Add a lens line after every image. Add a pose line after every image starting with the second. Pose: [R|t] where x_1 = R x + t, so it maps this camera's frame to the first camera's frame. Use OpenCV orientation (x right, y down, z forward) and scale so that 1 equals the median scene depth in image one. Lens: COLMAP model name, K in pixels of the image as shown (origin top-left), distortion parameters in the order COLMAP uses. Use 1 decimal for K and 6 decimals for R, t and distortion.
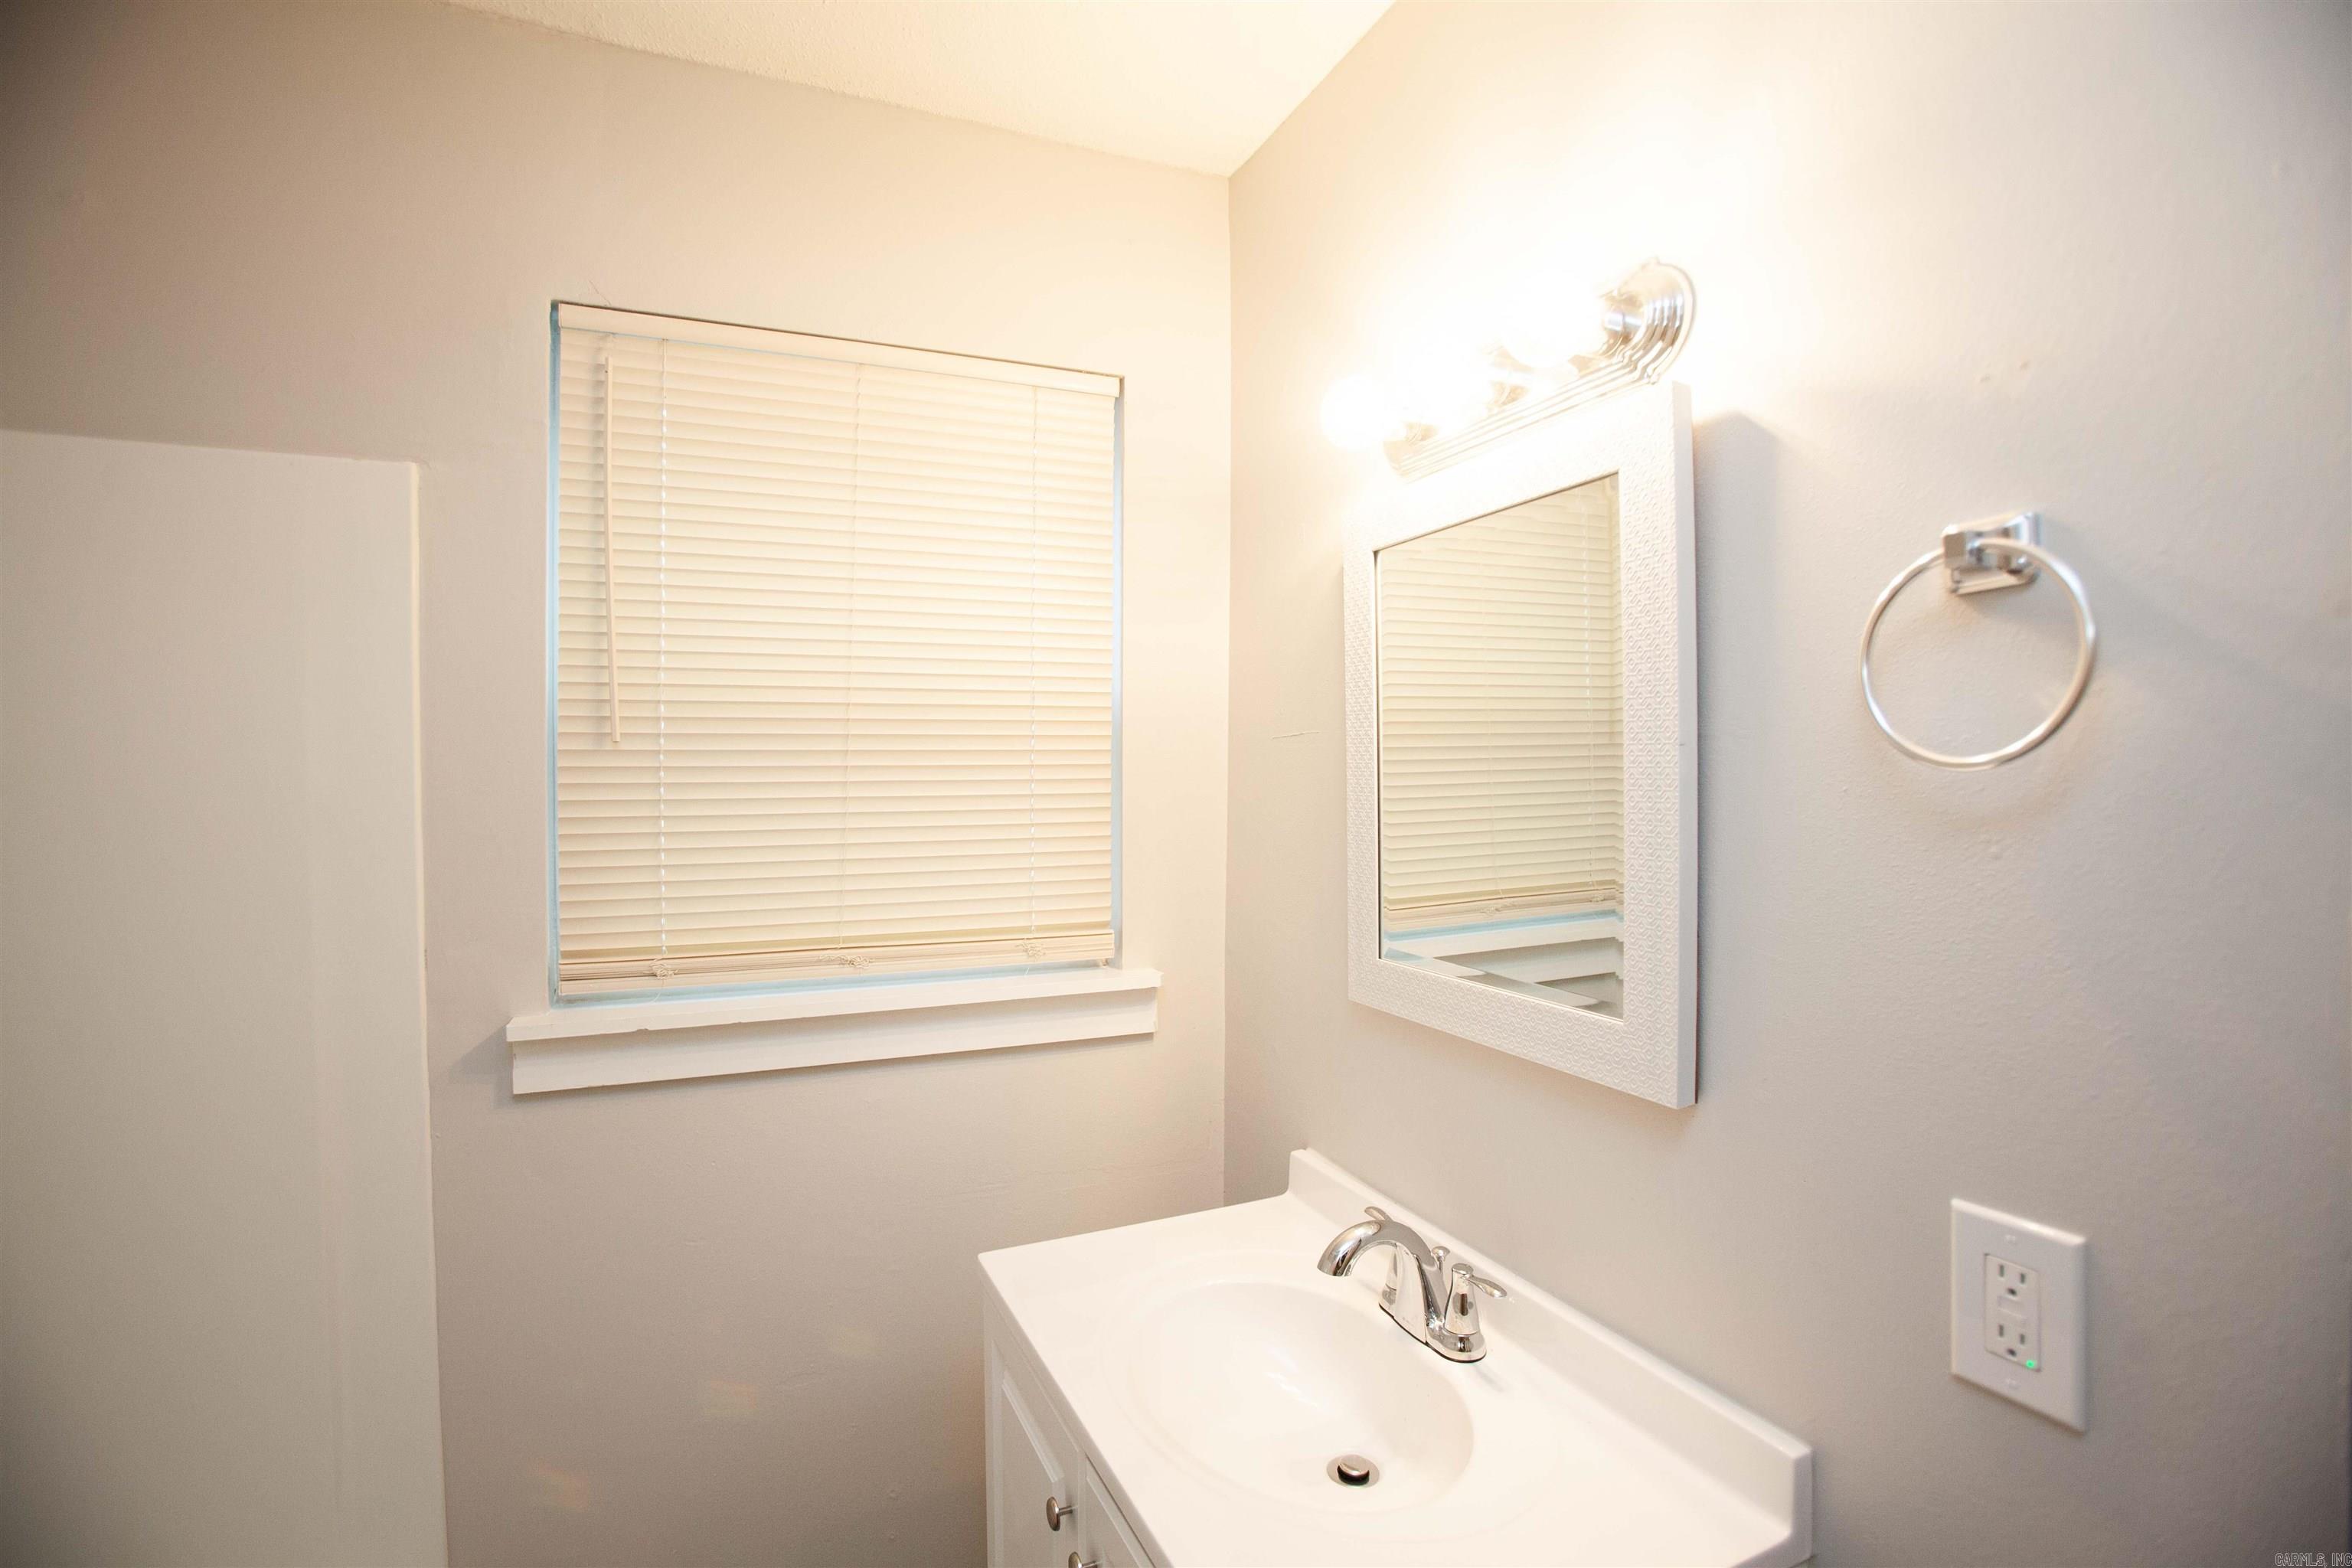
lens RADIAL K [[1106.0, 0, 1161.8], [0, 1106.0, 794.3], [0, 0, 1]] dist [-0.076307, 0.038663]
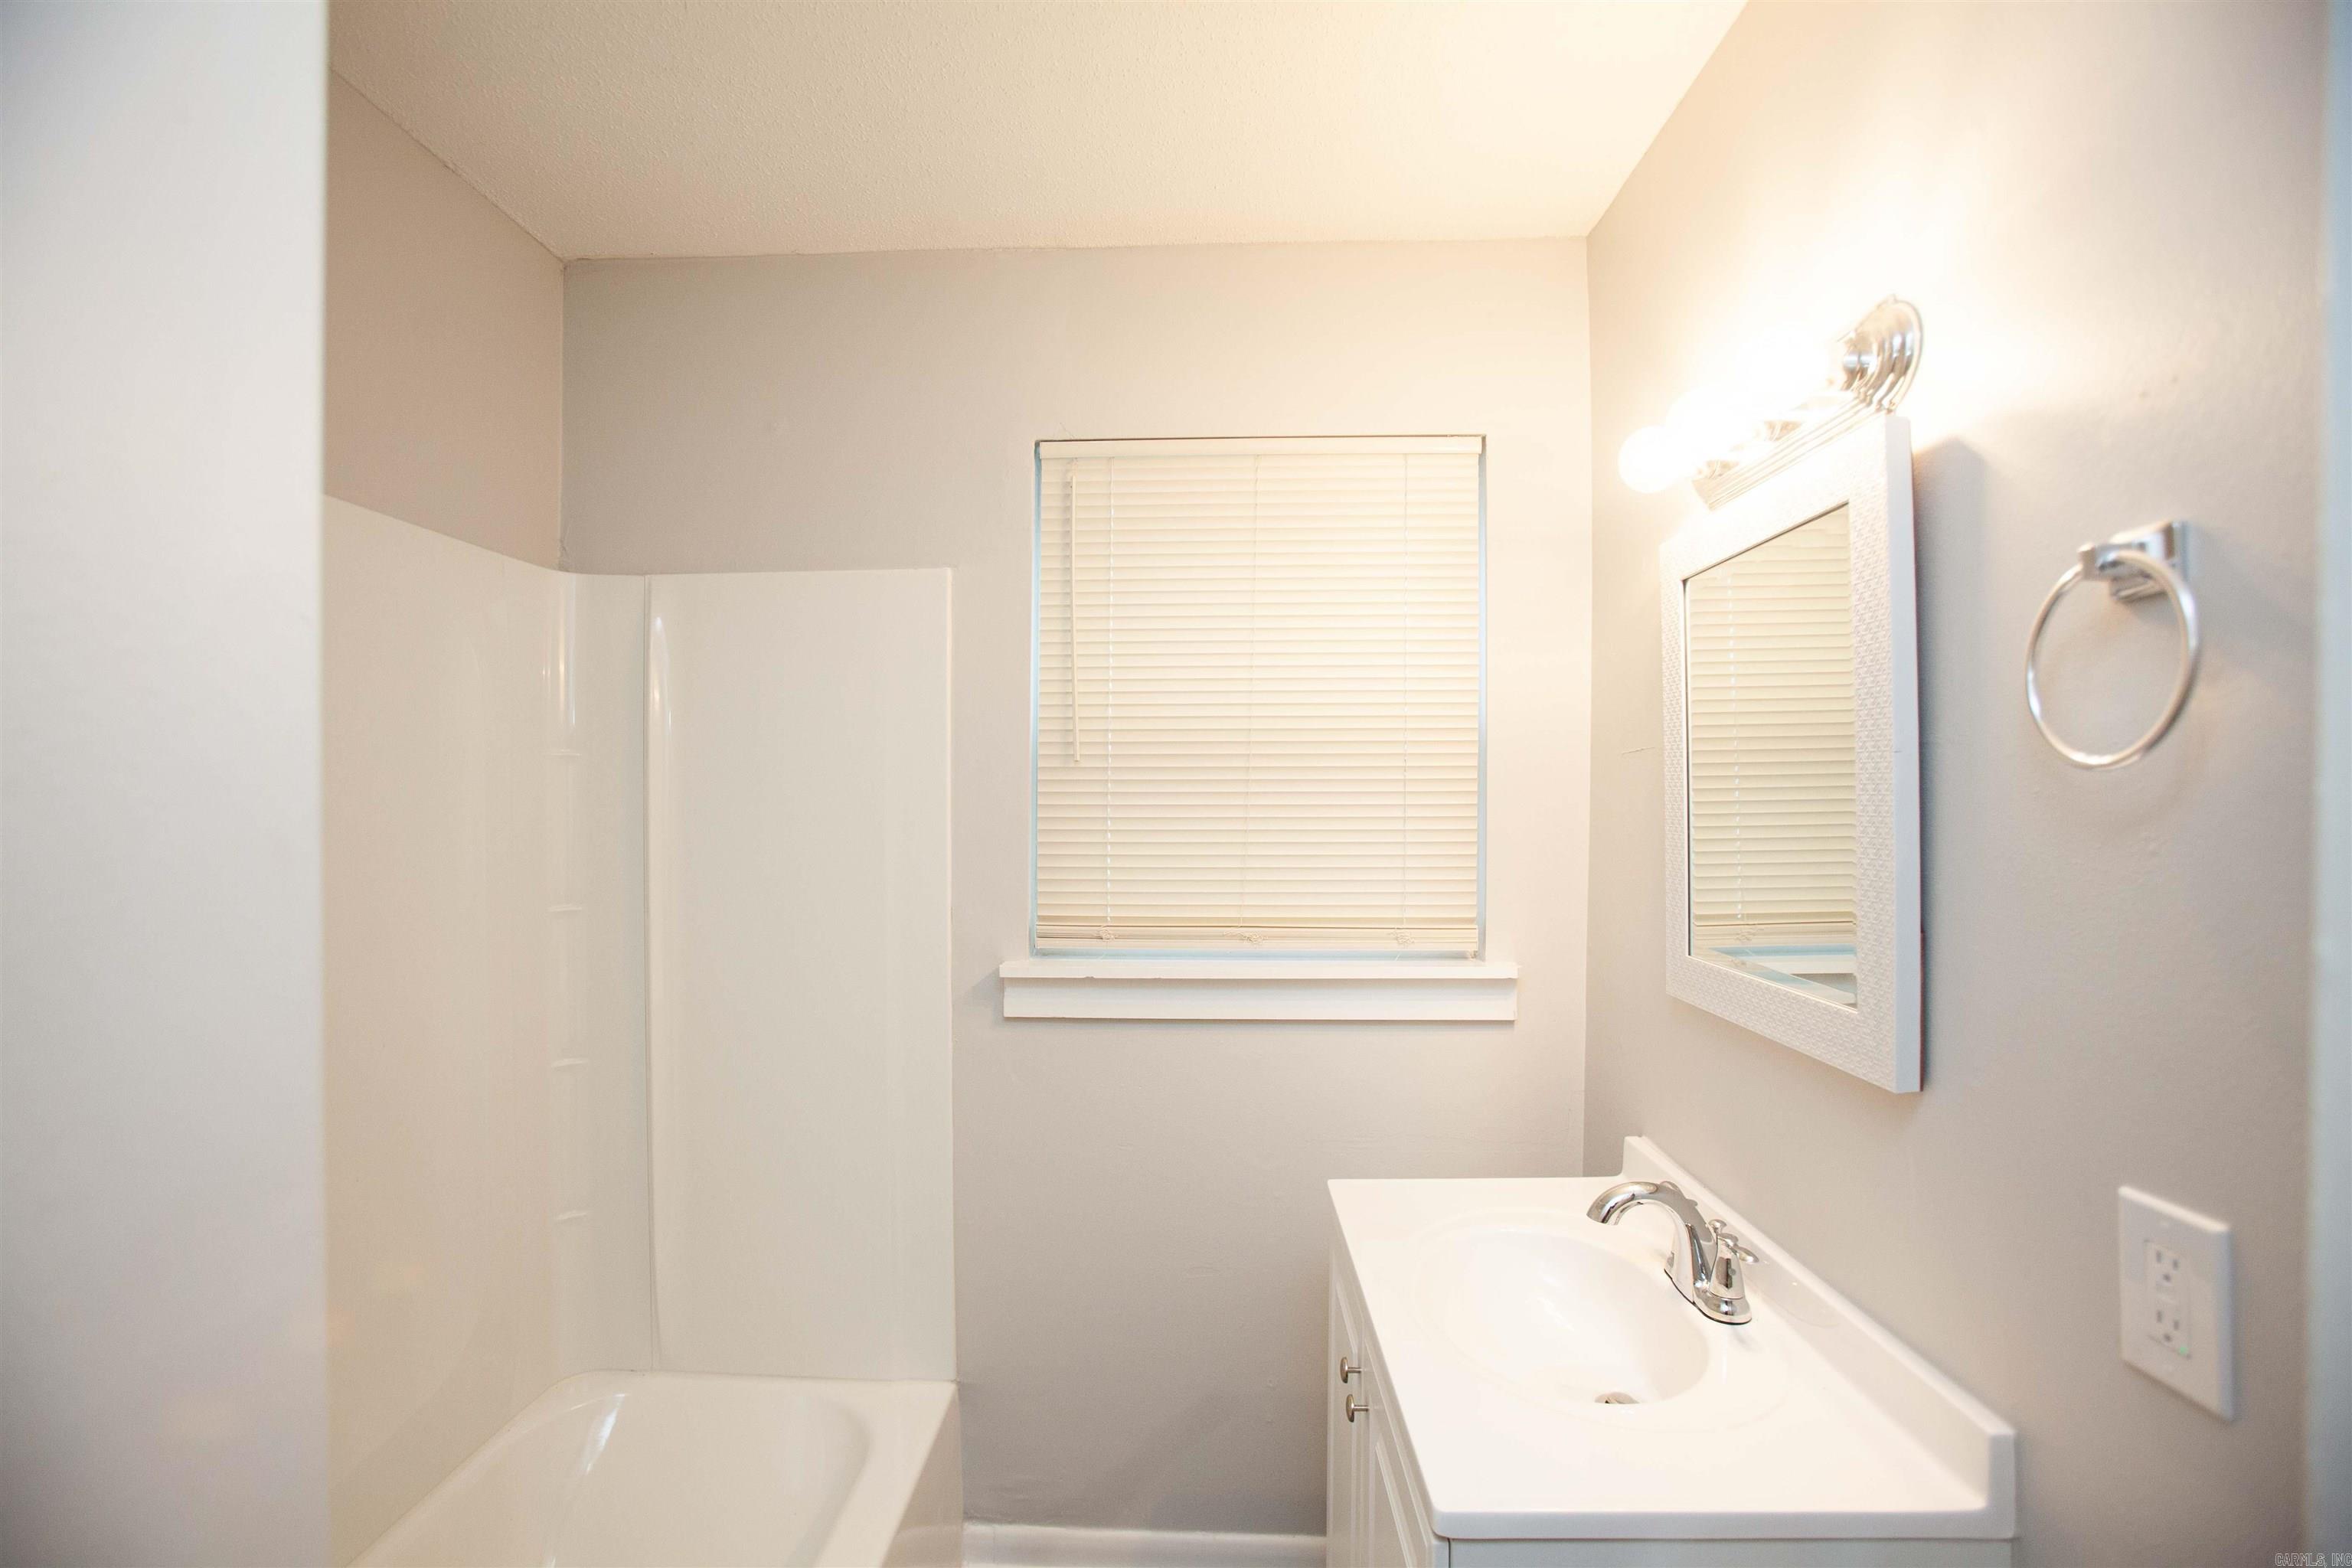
lens RADIAL K [[1106.0, 0, 1161.8], [0, 1106.0, 794.3], [0, 0, 1]] dist [-0.076307, 0.038663]
pose [[0.899203, 0.003533, -0.437517, 0.202181], [-0.012811, 0.999751, -0.018256, 0.017730], [0.437343, 0.022021, 0.899025, -0.191208]]
